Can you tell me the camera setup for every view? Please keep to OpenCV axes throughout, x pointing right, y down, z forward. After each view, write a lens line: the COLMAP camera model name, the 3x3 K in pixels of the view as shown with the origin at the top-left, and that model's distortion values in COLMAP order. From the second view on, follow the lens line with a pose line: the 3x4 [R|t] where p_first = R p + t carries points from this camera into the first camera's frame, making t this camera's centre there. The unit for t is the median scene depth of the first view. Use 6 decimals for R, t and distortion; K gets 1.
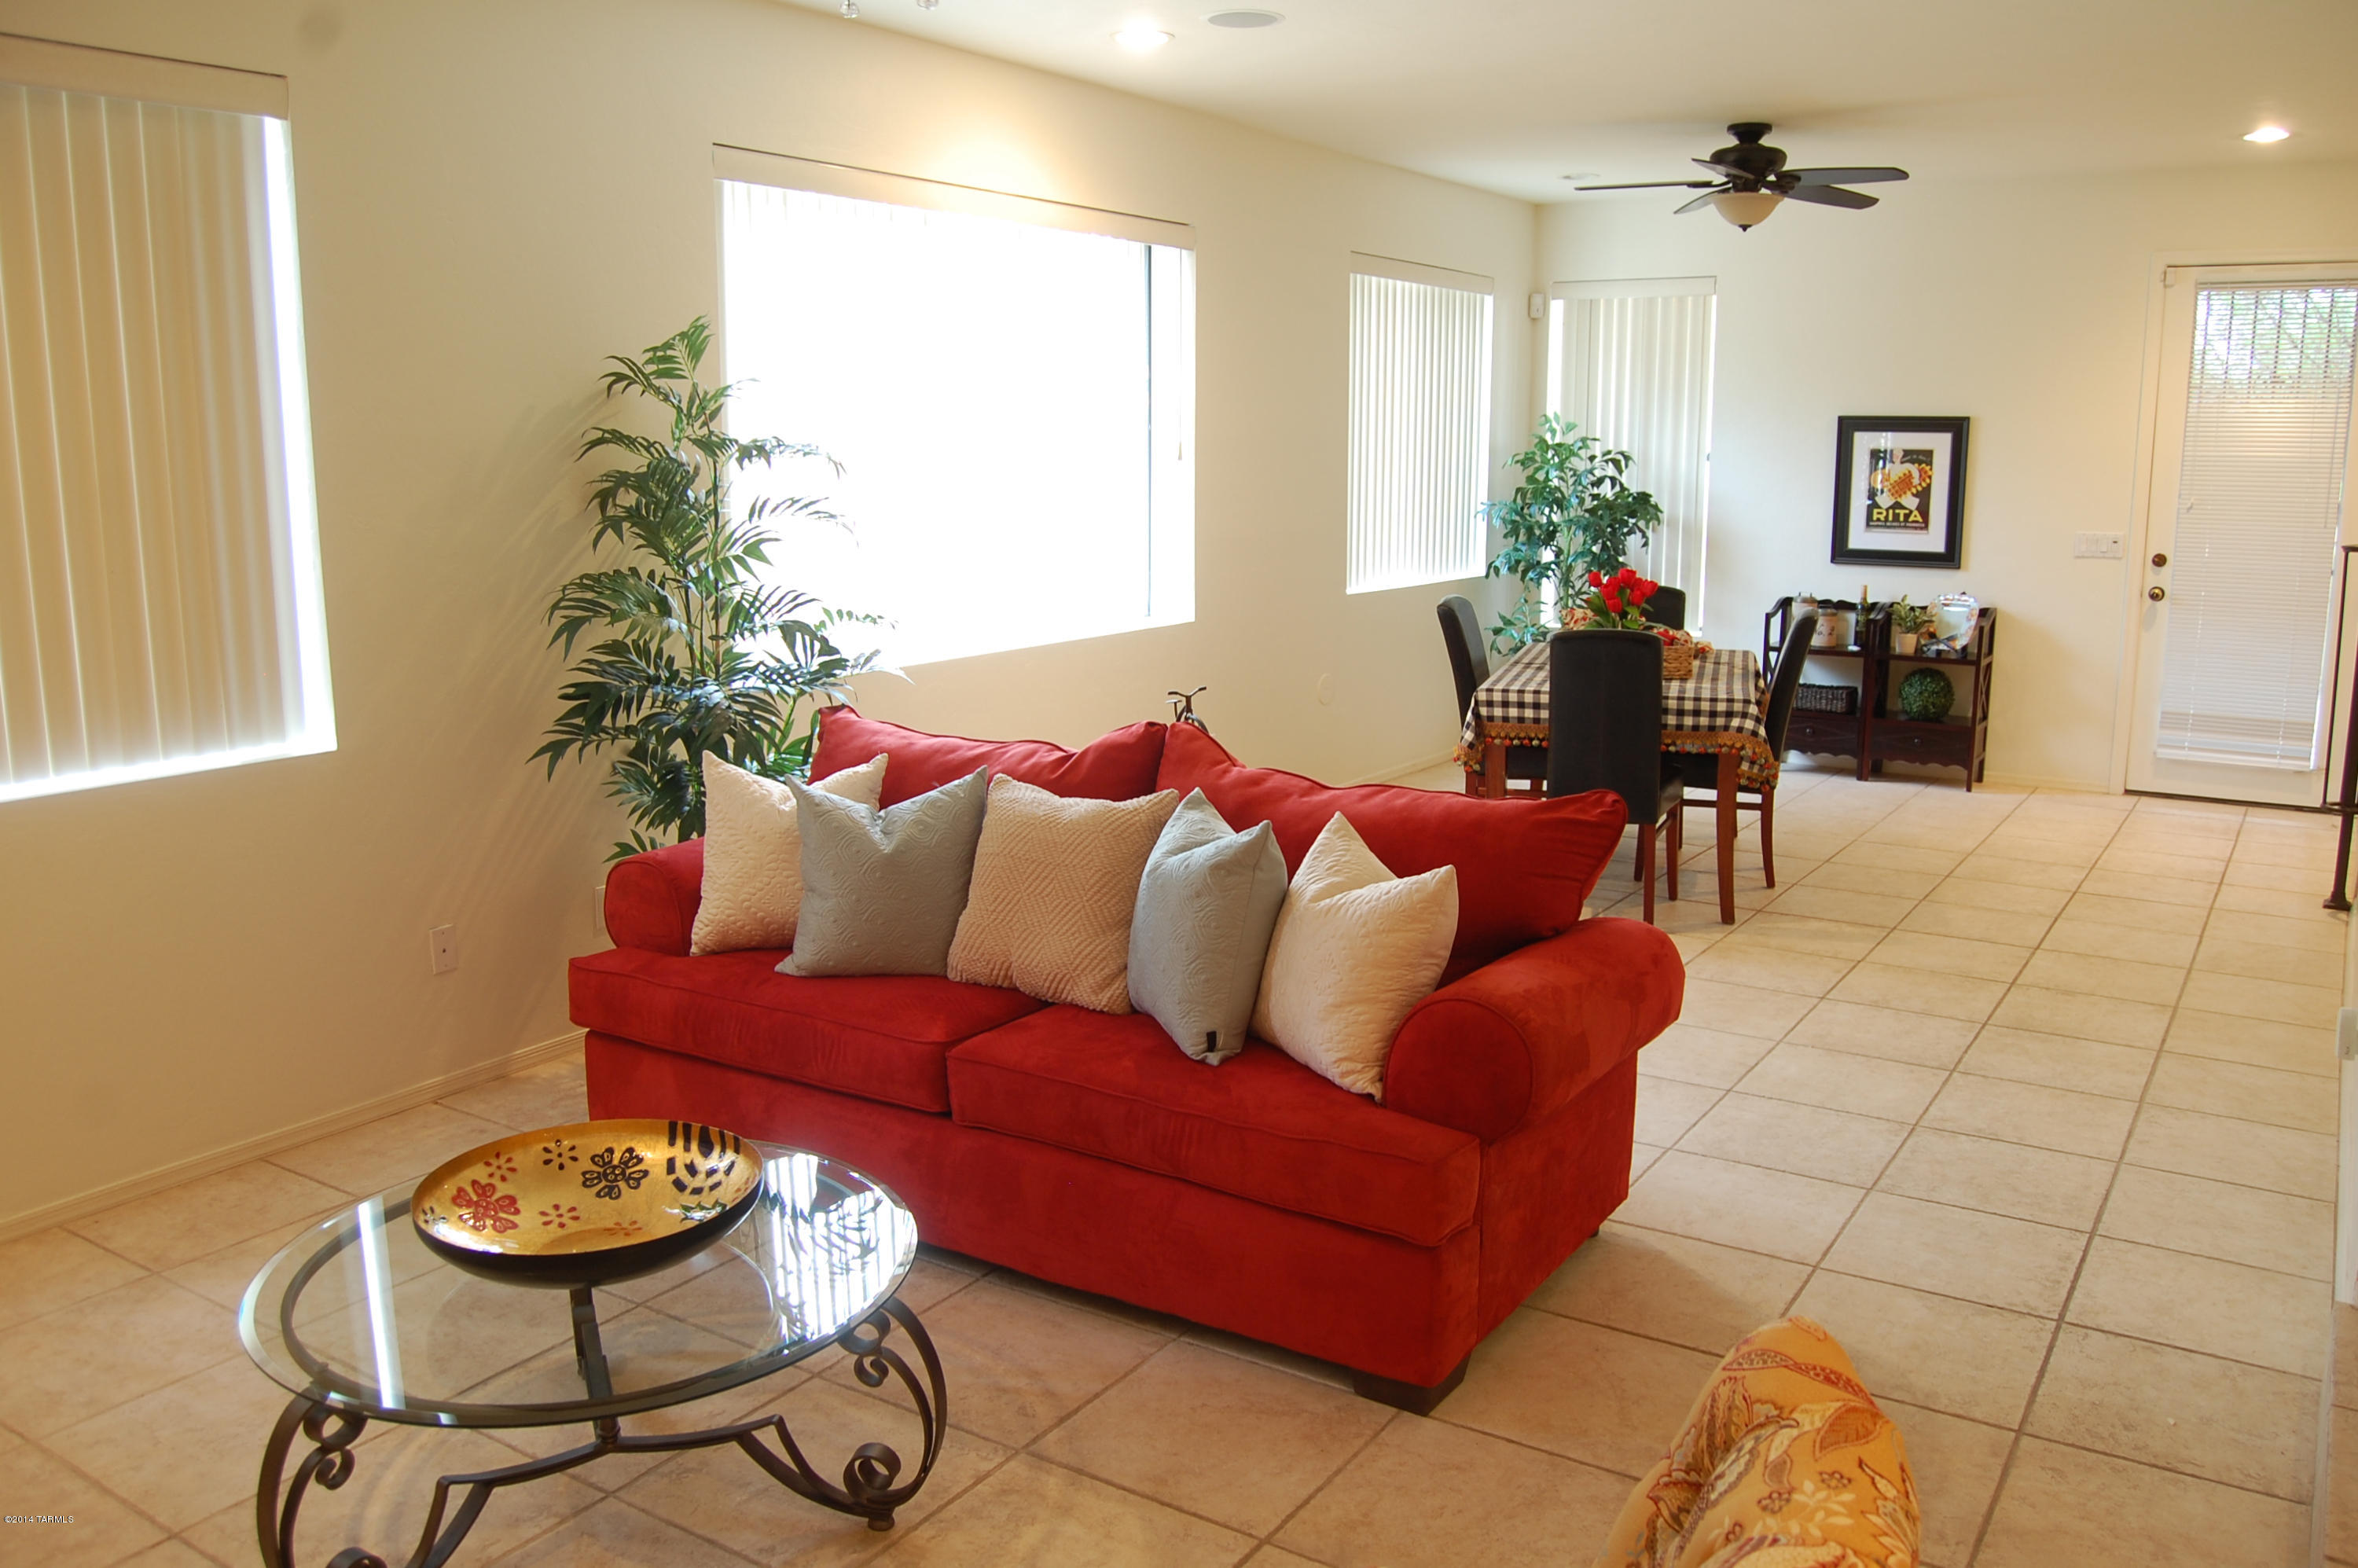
lens RADIAL K [[1857.9, 0, 1194.0], [0, 1857.9, 783.8], [0, 0, 1]] dist [-0.097956, 0.044442]
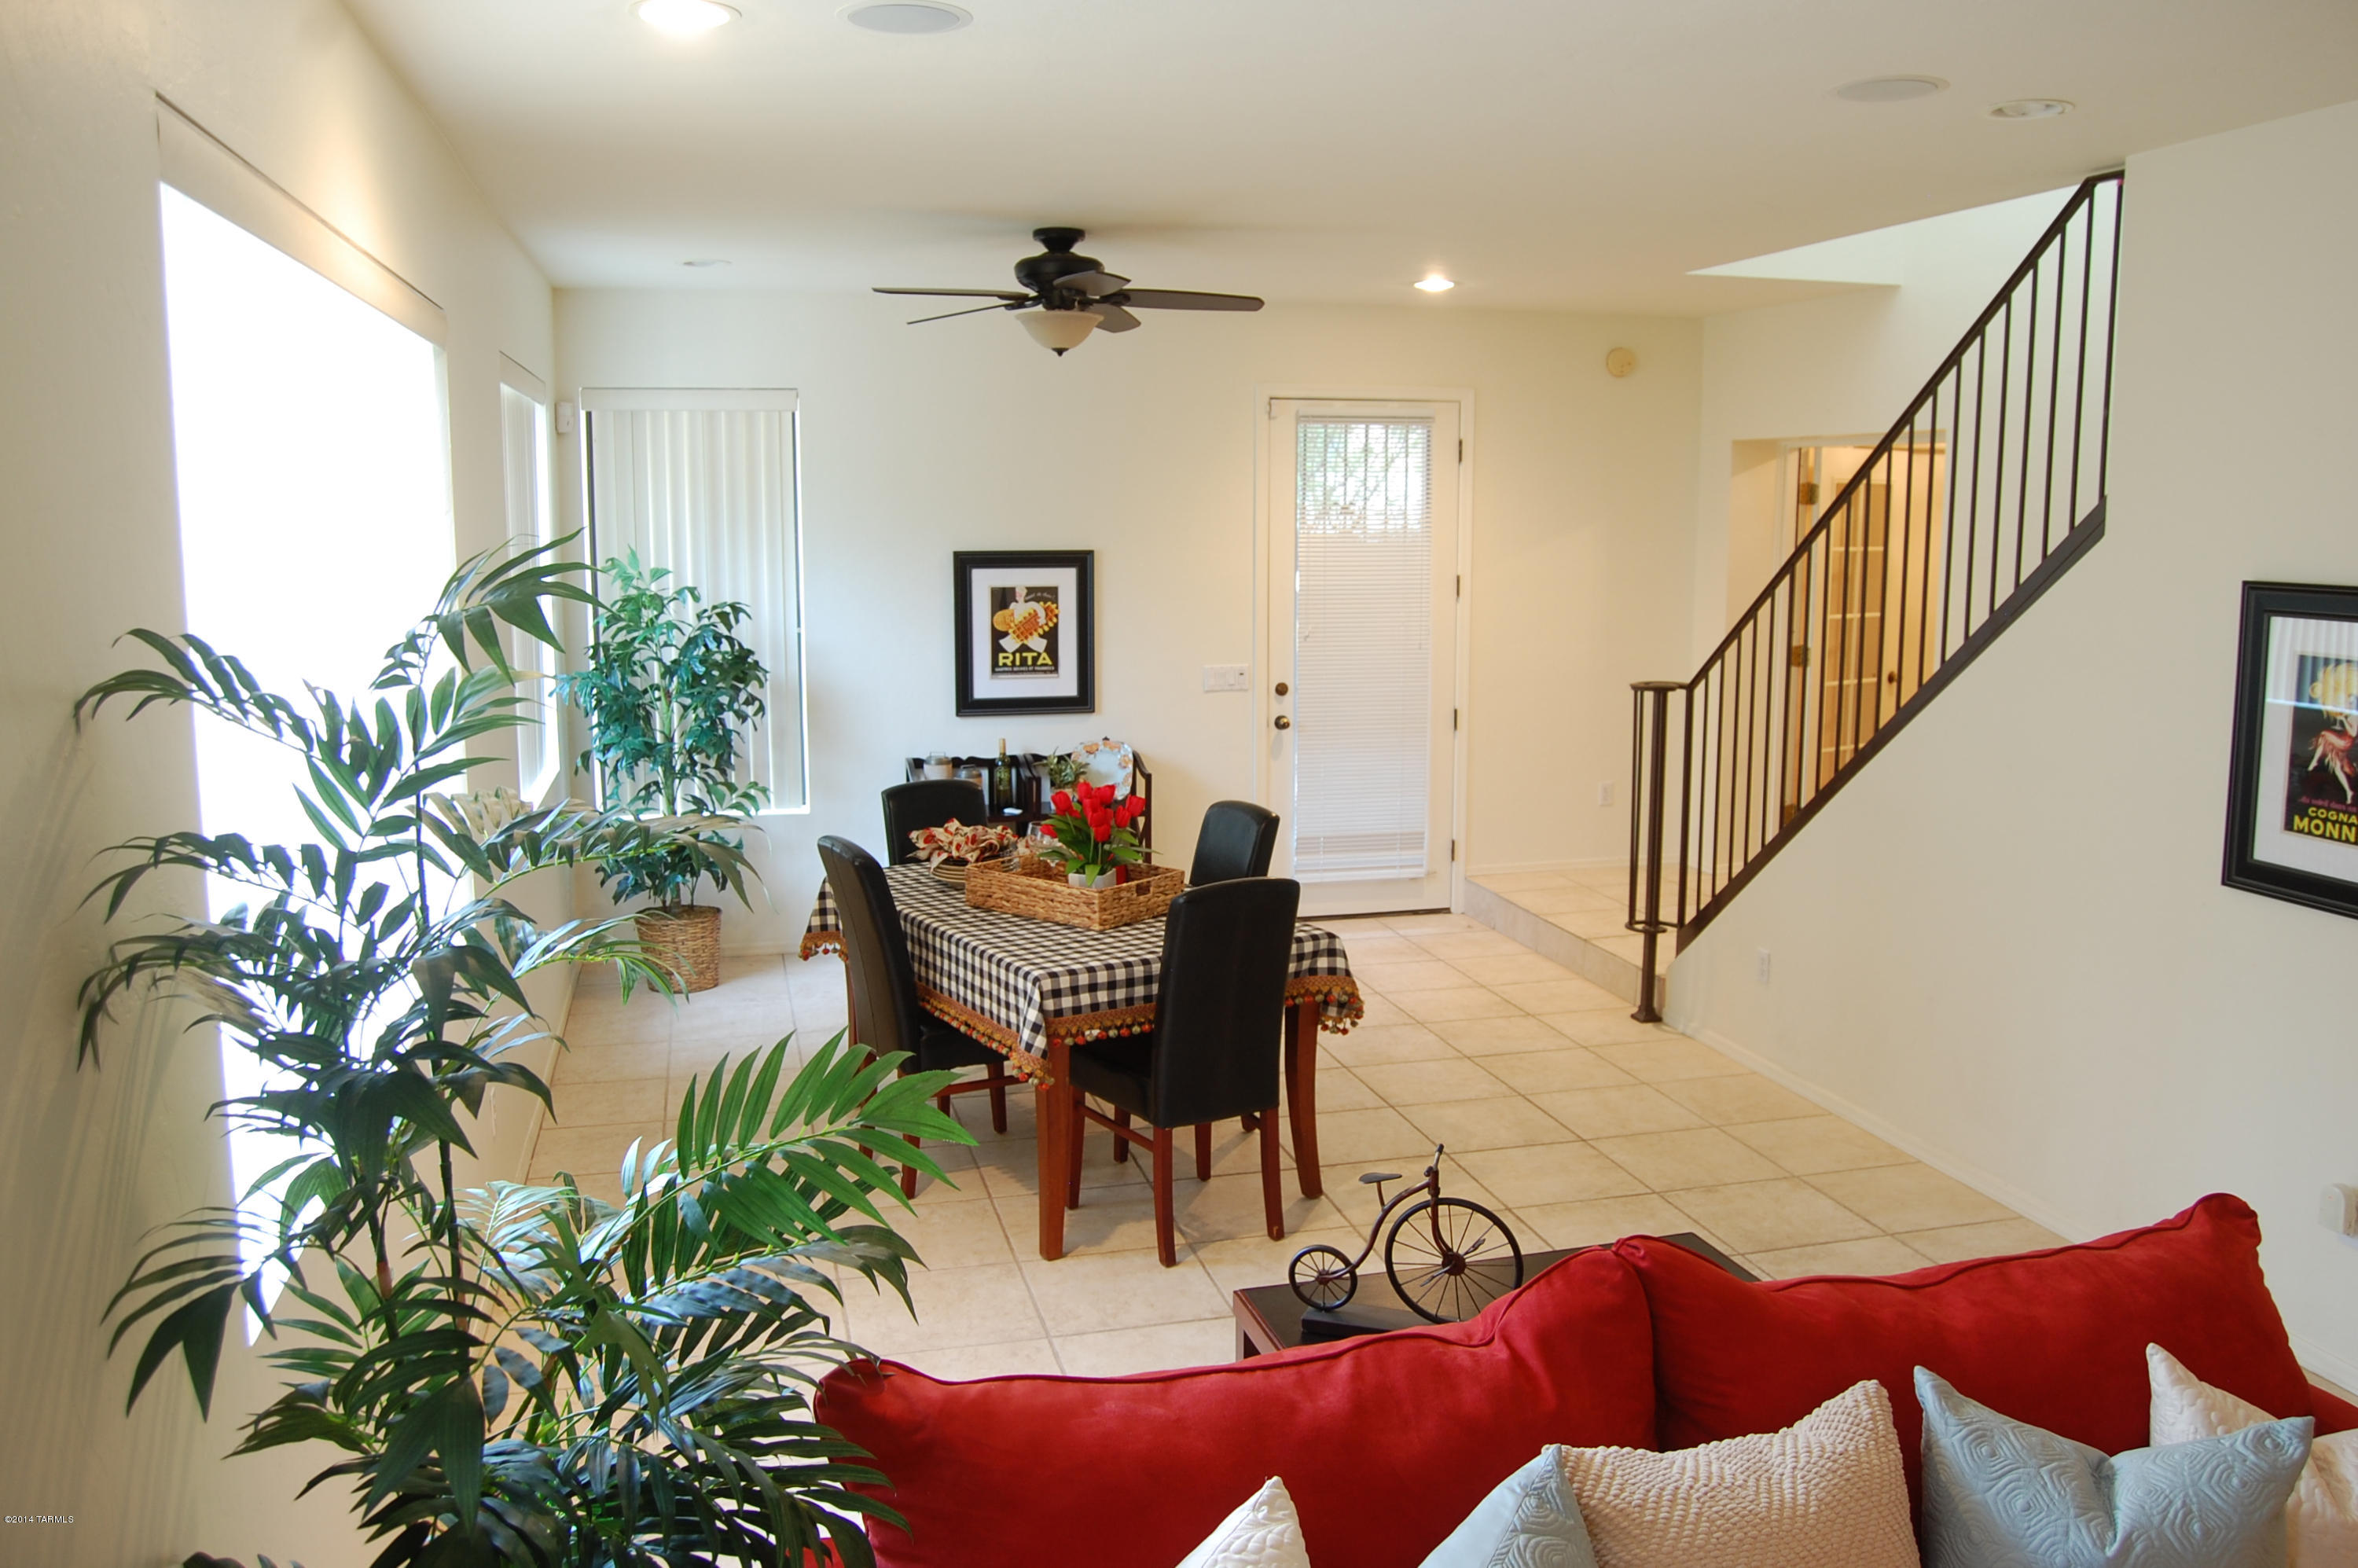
lens RADIAL K [[1857.9, 0, 1199.9], [0, 1857.9, 770.6], [0, 0, 1]] dist [-0.097956, 0.044442]
pose [[0.673481, -0.106301, 0.731521, -0.297462], [0.136908, 0.990422, 0.017878, -0.121565], [-0.726415, 0.088110, 0.681585, 0.396649]]
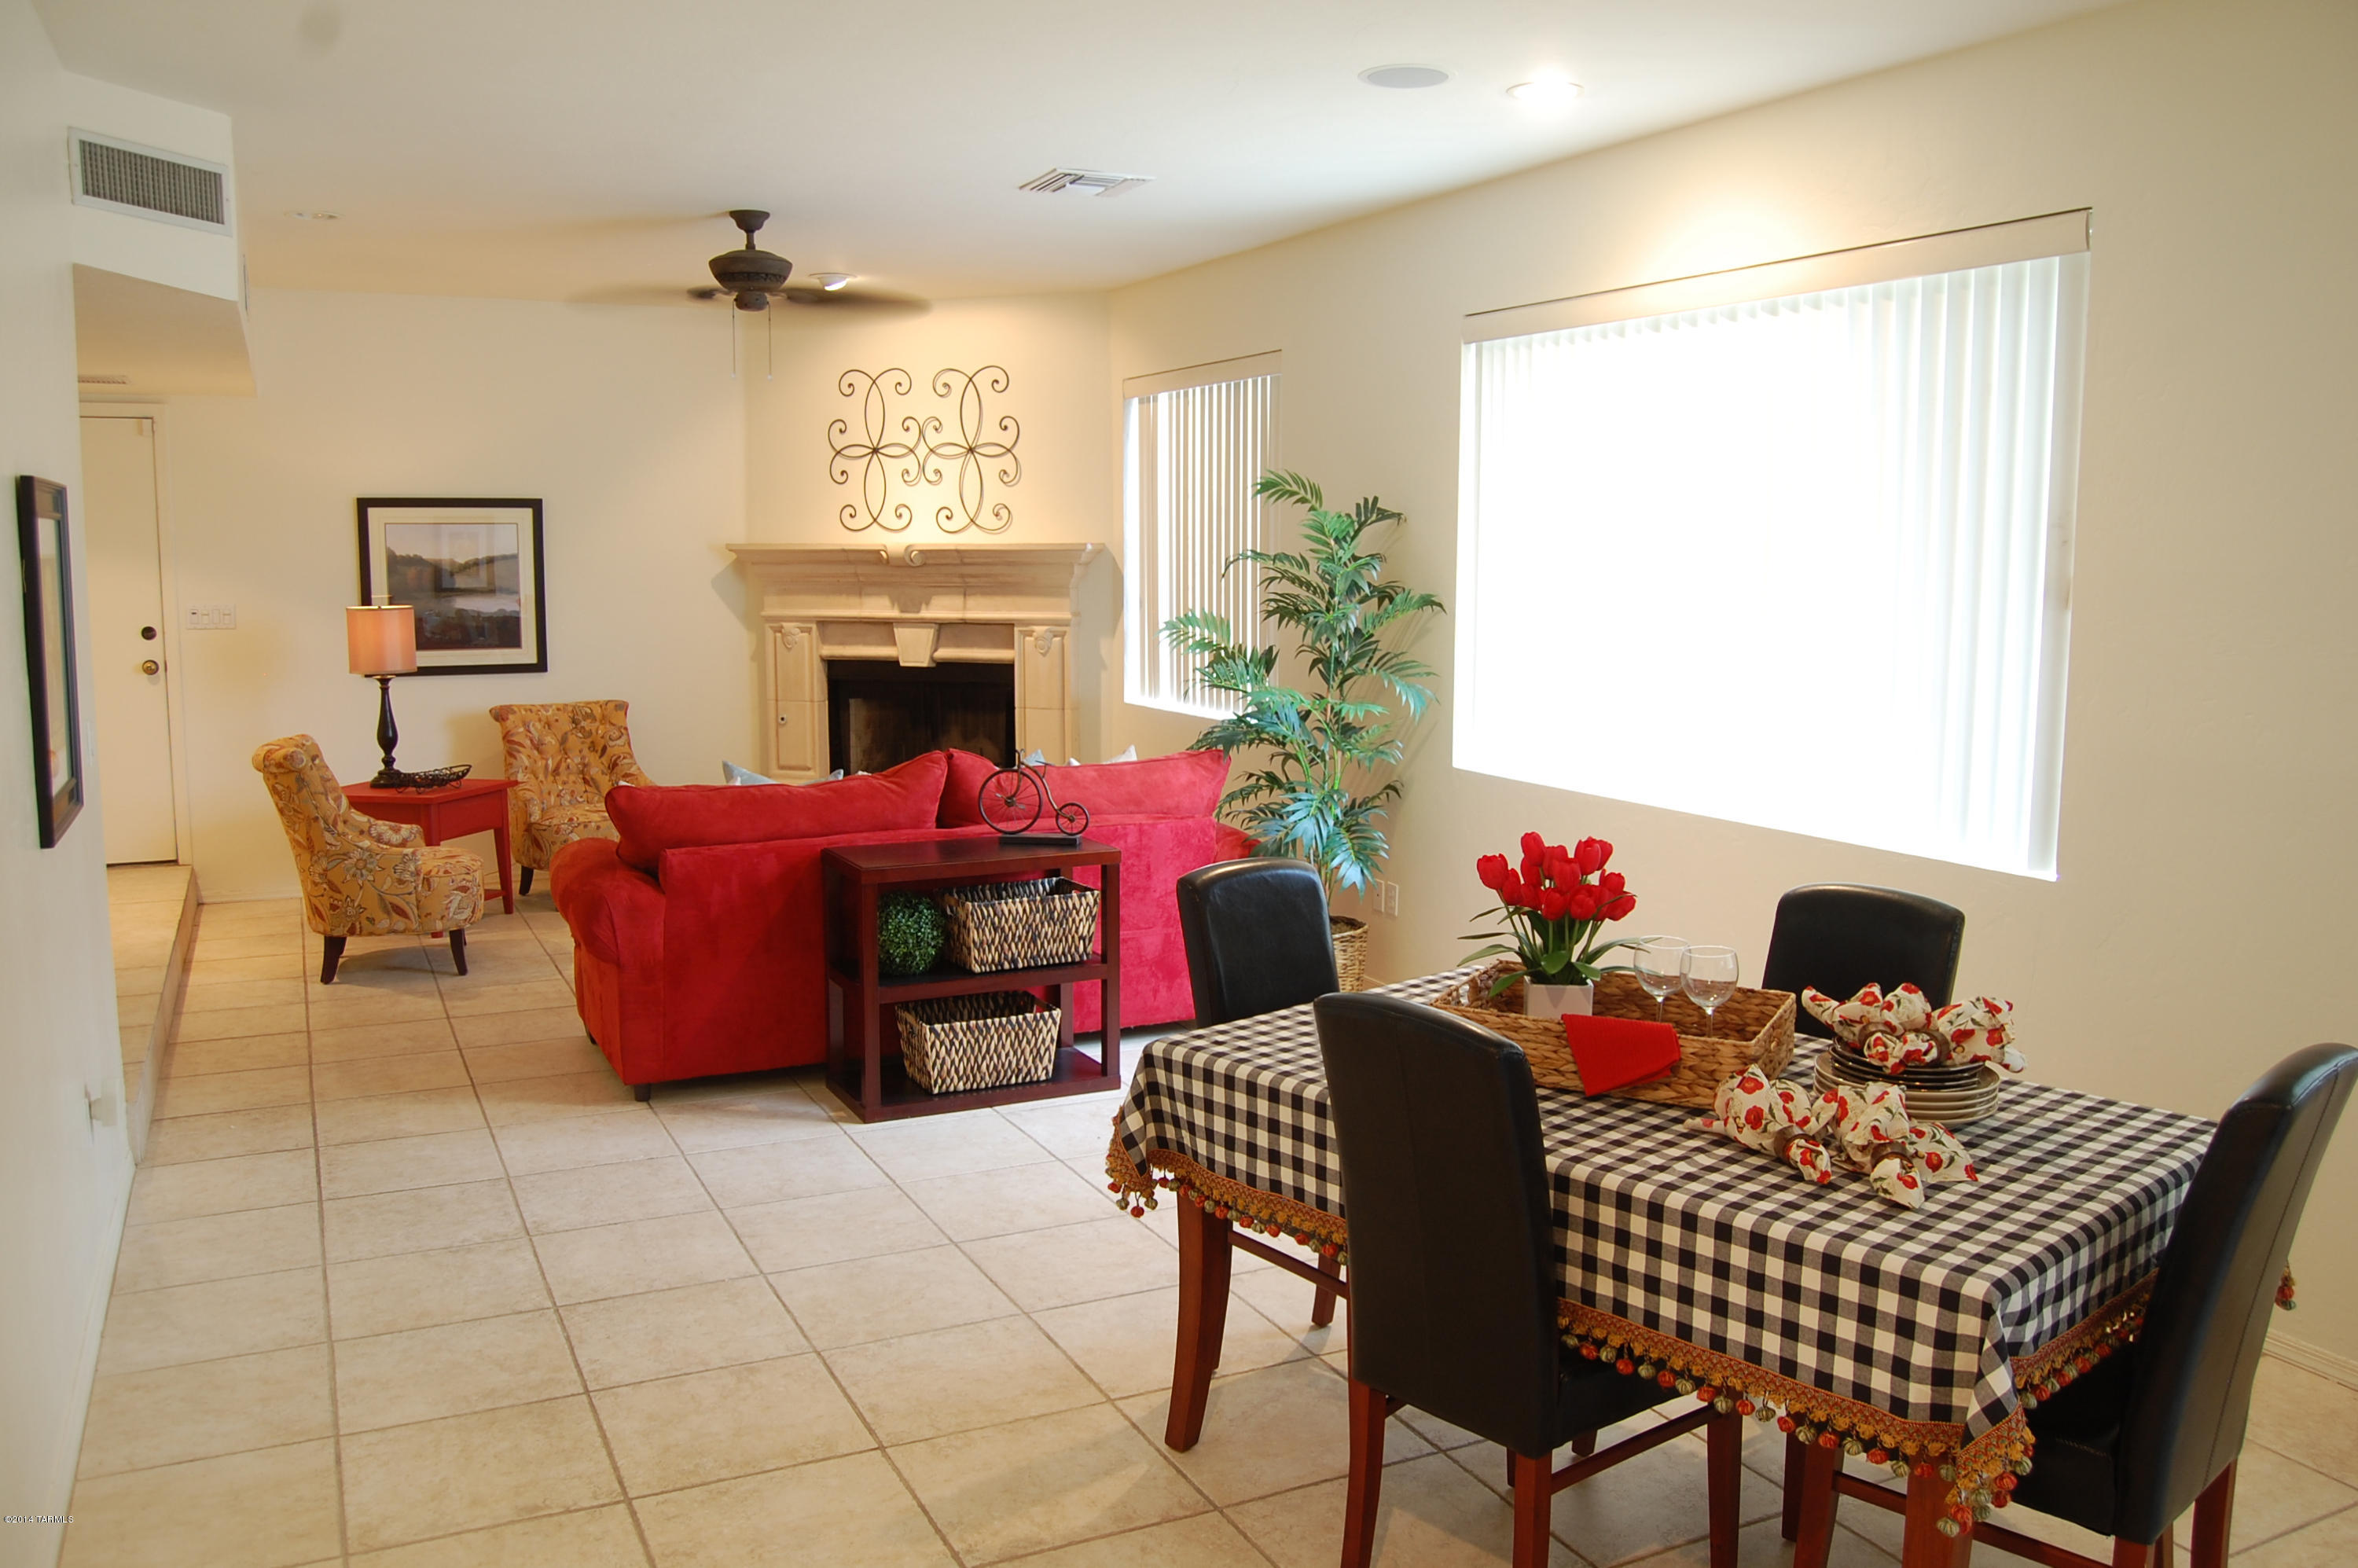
lens RADIAL K [[1857.9, 0, 1203.8], [0, 1857.9, 780.4], [0, 0, 1]] dist [-0.097956, 0.044442]
pose [[-0.508085, 0.103681, -0.855044, 0.644230], [-0.165113, 0.962592, 0.214836, -0.204107], [0.845333, 0.250334, -0.471959, 1.070861]]
